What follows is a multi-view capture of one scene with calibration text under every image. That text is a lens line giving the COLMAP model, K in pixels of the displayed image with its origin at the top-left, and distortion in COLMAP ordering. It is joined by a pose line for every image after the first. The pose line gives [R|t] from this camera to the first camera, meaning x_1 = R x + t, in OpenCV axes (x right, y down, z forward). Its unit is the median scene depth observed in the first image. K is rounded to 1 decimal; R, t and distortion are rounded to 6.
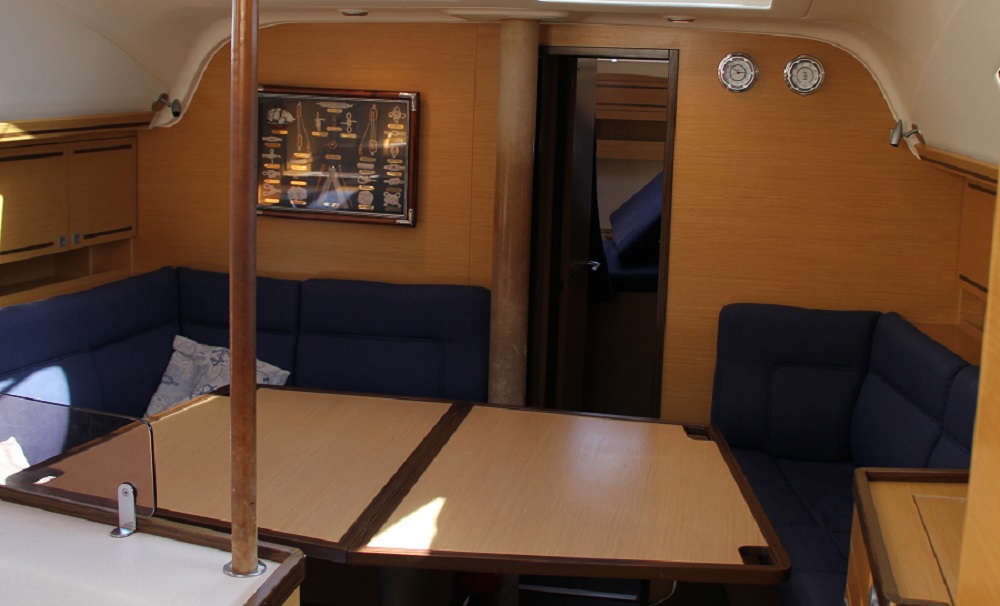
lens RADIAL K [[1472.5, 0, 500.0], [0, 1472.5, 303.0], [0, 0, 1]] dist [-0.024528, -0.051103]
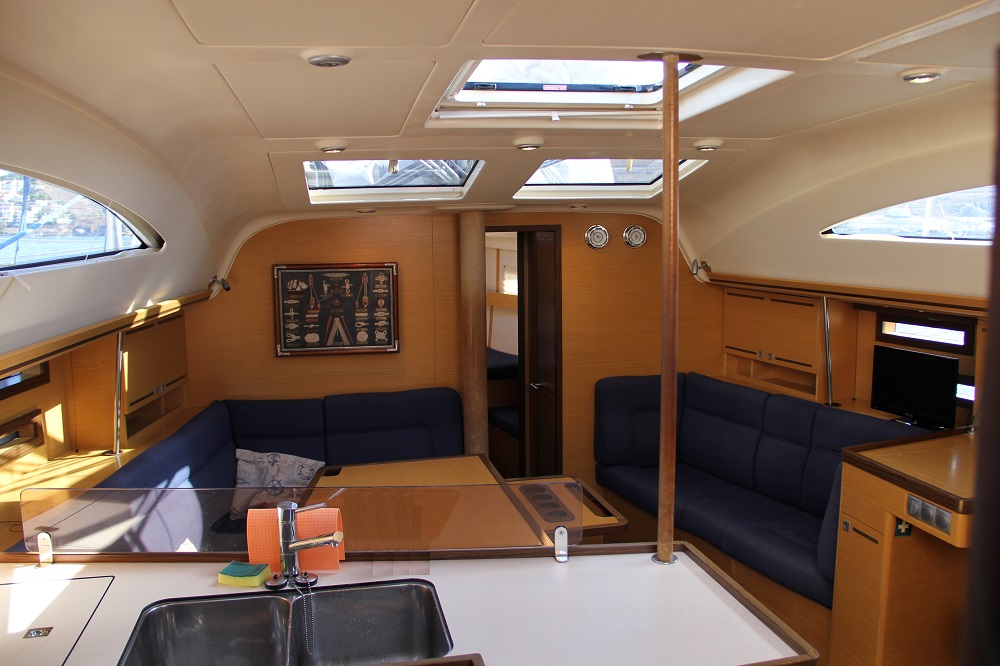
lens RADIAL K [[991.7, 0, 500.1], [0, 991.7, 385.5], [0, 0, 1]] dist [-0.001917, -0.001091]
pose [[0.897731, -0.117770, 0.424510, -0.394171], [0.120235, 0.992522, 0.021083, -0.027456], [-0.423818, 0.032114, 0.905178, 0.051129]]
